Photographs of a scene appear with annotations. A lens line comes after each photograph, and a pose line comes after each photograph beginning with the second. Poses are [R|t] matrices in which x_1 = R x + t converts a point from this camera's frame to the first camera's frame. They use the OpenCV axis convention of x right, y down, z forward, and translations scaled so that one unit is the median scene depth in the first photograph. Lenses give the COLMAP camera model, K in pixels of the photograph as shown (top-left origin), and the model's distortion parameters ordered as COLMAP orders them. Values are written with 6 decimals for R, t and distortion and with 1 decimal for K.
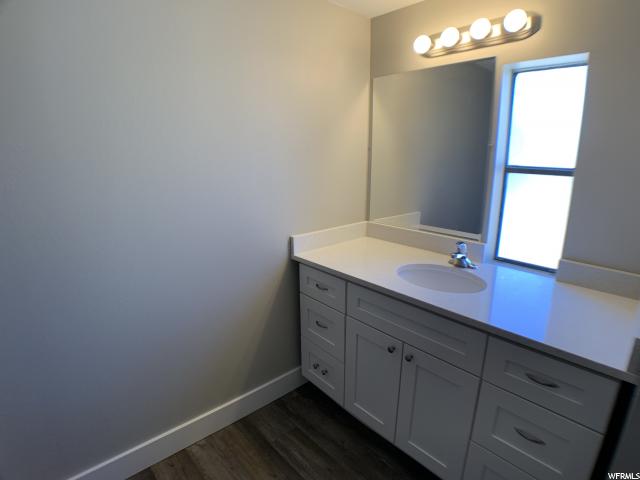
lens RADIAL K [[337.0, 0, 321.5], [0, 337.0, 236.9], [0, 0, 1]] dist [-0.074348, 0.002217]
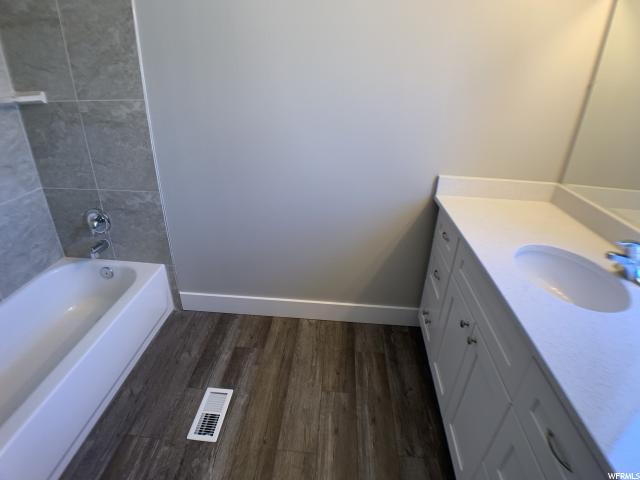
lens RADIAL K [[337.0, 0, 321.5], [0, 337.0, 236.9], [0, 0, 1]] dist [-0.074348, 0.002217]
pose [[0.699810, 0.344140, -0.625966, 0.328519], [-0.209043, 0.936600, 0.281215, -0.034558], [0.683057, -0.065943, 0.727382, 0.104447]]
